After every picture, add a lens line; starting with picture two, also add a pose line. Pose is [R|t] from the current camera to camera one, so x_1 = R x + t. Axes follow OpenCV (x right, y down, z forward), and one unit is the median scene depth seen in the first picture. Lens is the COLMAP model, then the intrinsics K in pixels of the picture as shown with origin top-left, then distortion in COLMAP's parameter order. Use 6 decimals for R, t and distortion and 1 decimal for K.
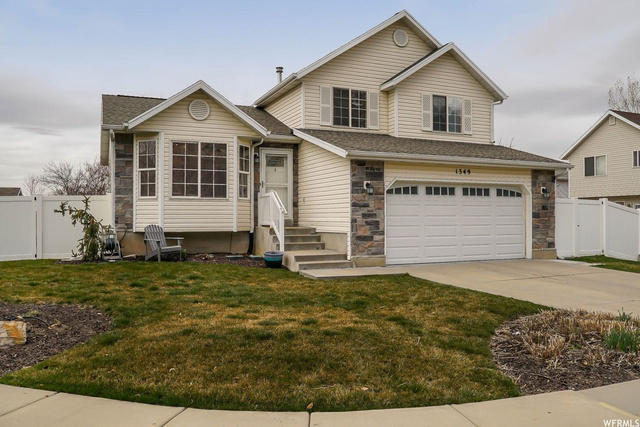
lens RADIAL K [[520.8, 0, 319.8], [0, 520.8, 214.8], [0, 0, 1]] dist [-0.081615, 0.004553]
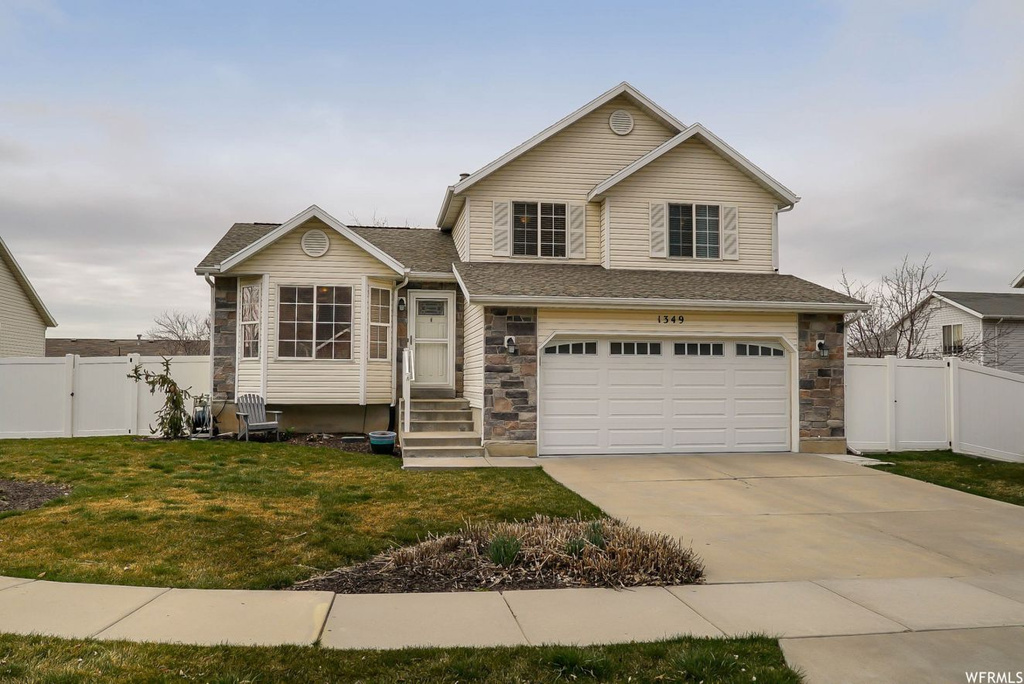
lens RADIAL K [[833.3, 0, 512.3], [0, 833.3, 342.1], [0, 0, 1]] dist [-0.081615, 0.004553]
pose [[0.966584, -0.007032, -0.256254, 0.342350], [-0.004161, 0.999062, -0.043112, -0.006349], [0.256316, 0.042737, 0.965648, -0.093070]]
